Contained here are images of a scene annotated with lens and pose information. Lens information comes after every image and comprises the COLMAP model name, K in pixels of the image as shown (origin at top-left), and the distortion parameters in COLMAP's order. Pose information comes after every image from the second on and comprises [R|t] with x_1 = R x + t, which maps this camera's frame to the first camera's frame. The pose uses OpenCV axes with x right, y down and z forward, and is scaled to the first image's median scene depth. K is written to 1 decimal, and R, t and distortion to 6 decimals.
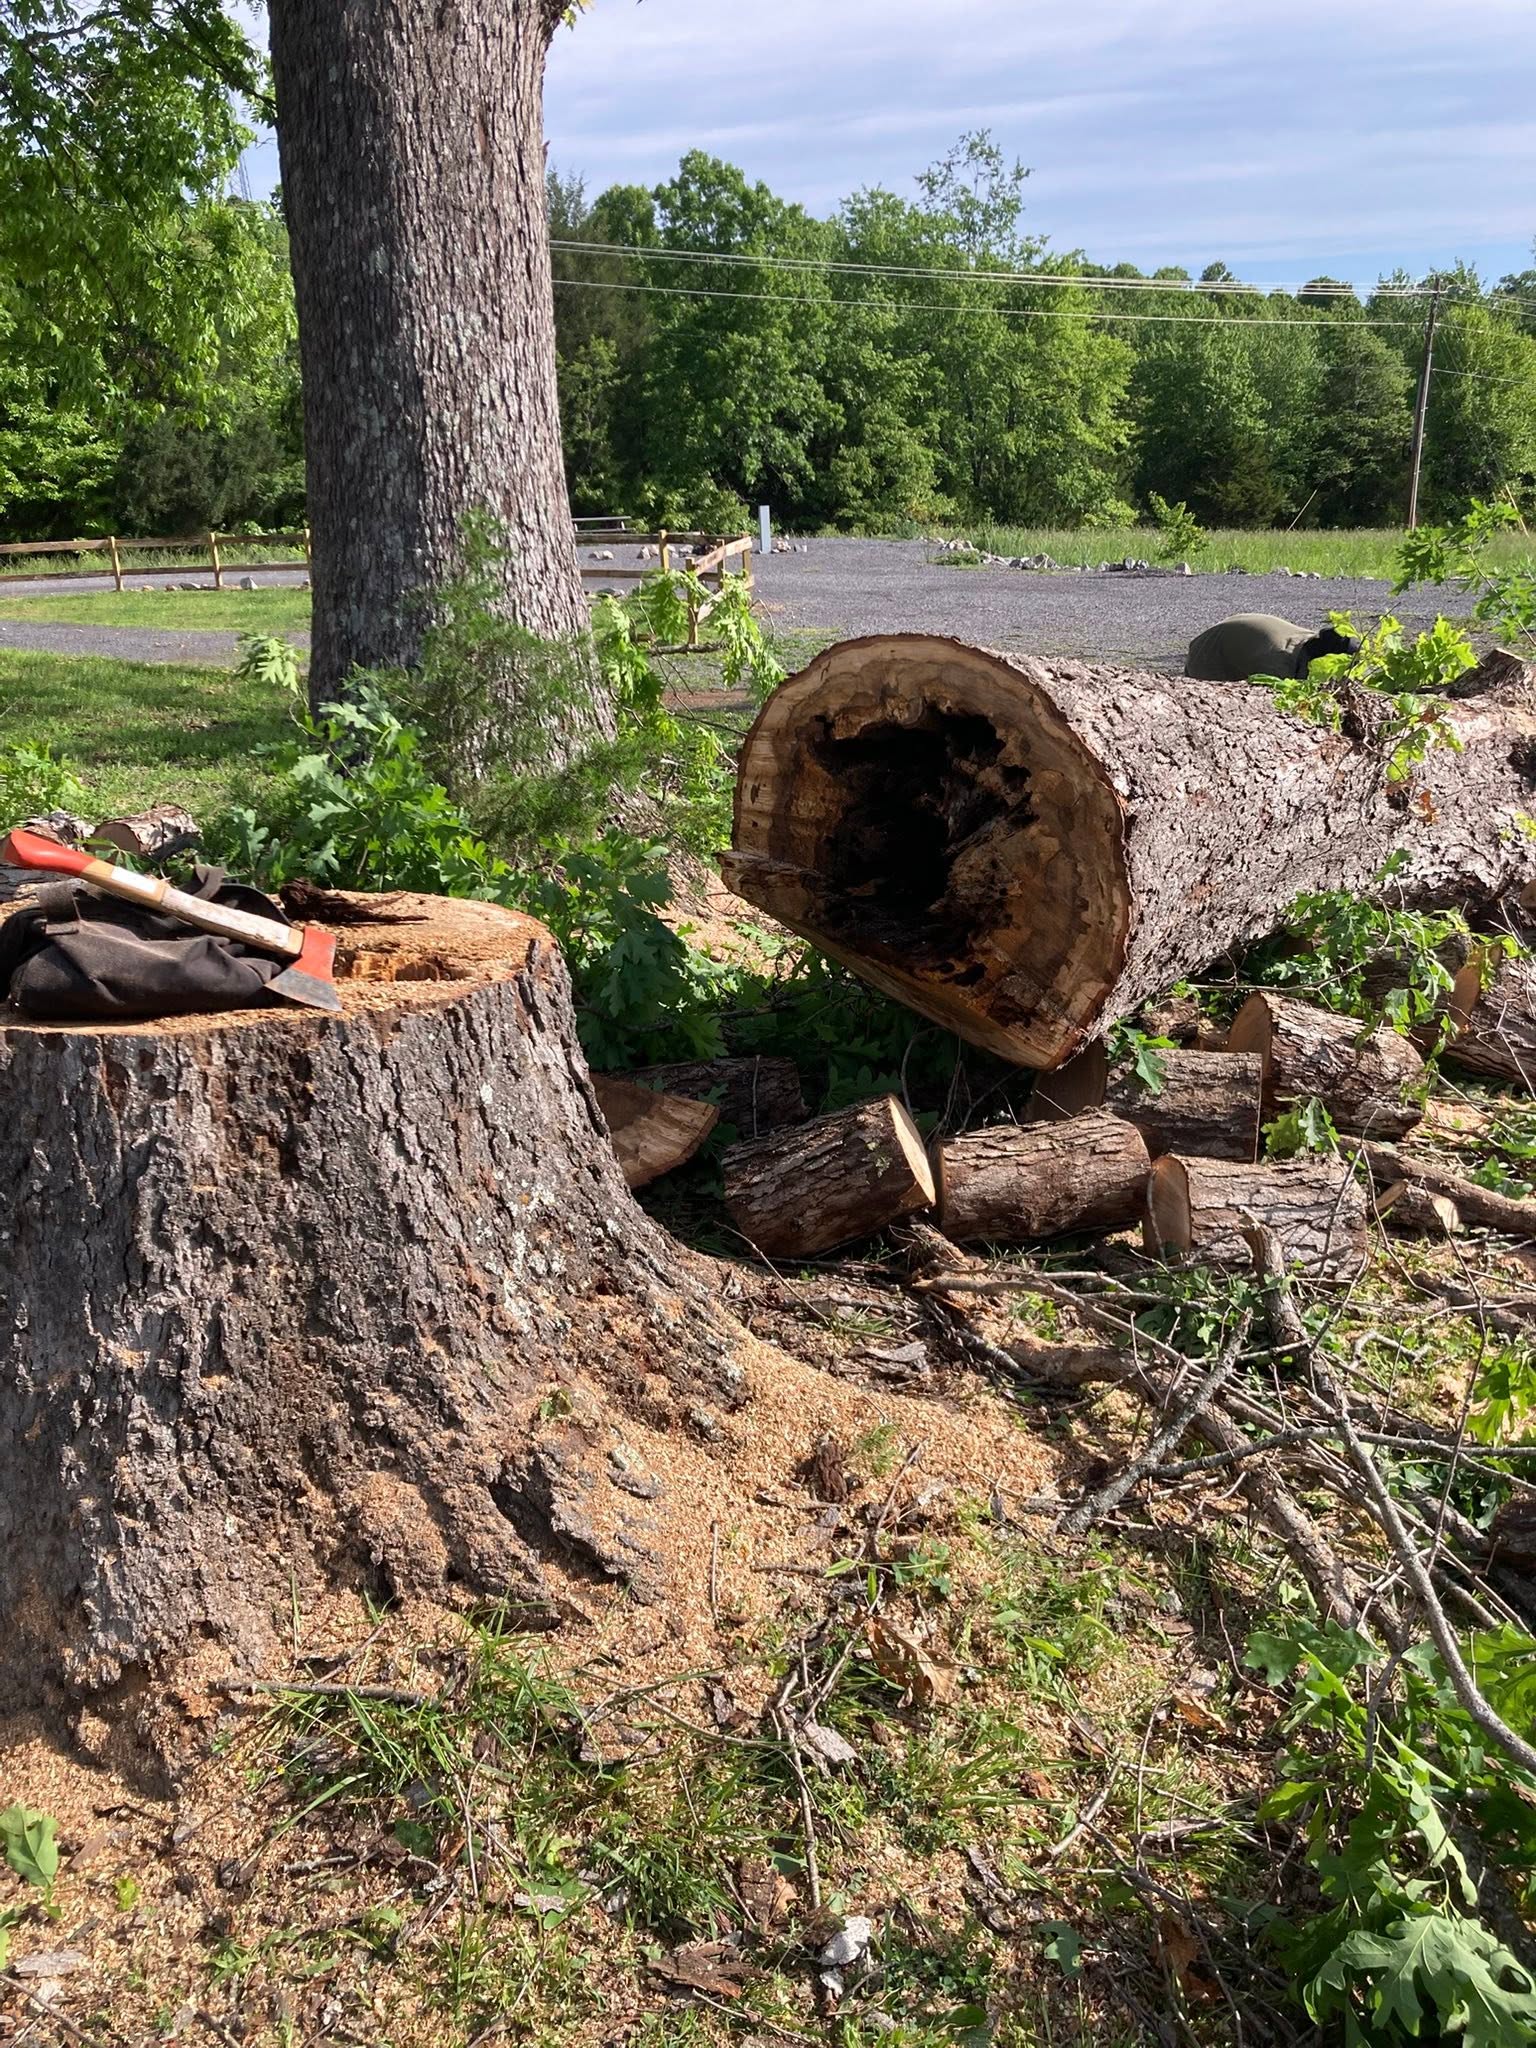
lens RADIAL K [[1614.2, 0, 768.6], [0, 1614.2, 1020.9], [0, 0, 1]] dist [0.013354, -0.003880]
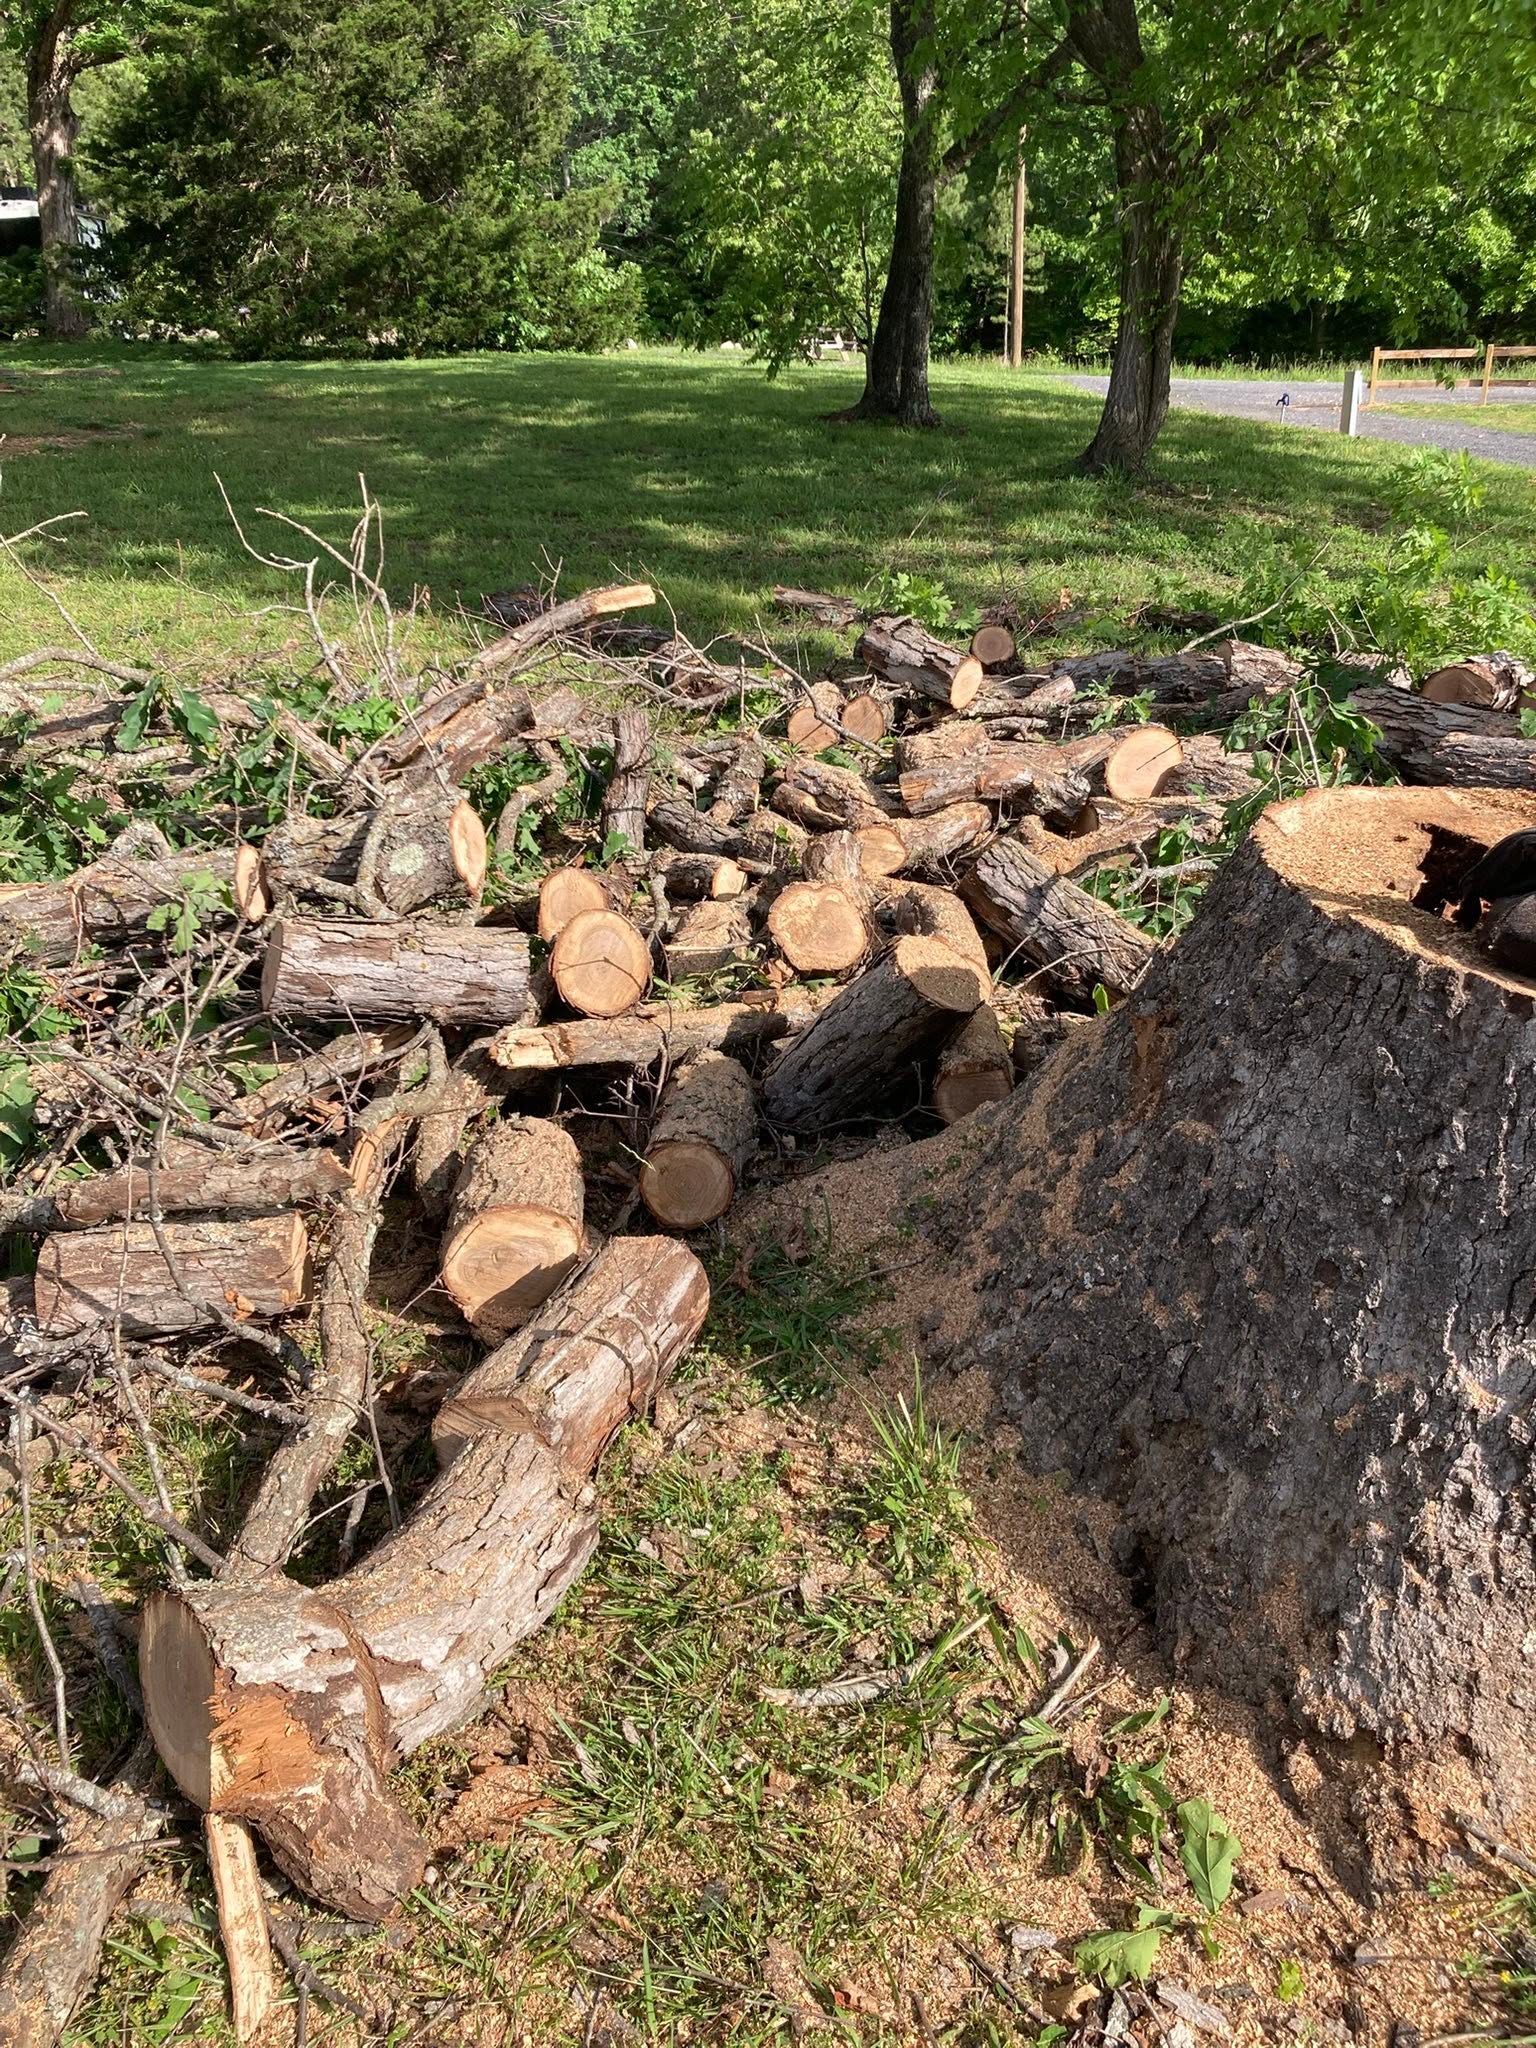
lens RADIAL K [[1614.2, 0, 769.2], [0, 1614.2, 1024.5], [0, 0, 1]] dist [0.013354, -0.003880]
pose [[0.680737, 0.319798, -0.659035, -0.160566], [-0.245700, 0.947235, 0.205857, -0.052802], [0.690093, 0.021791, 0.723392, 0.152511]]
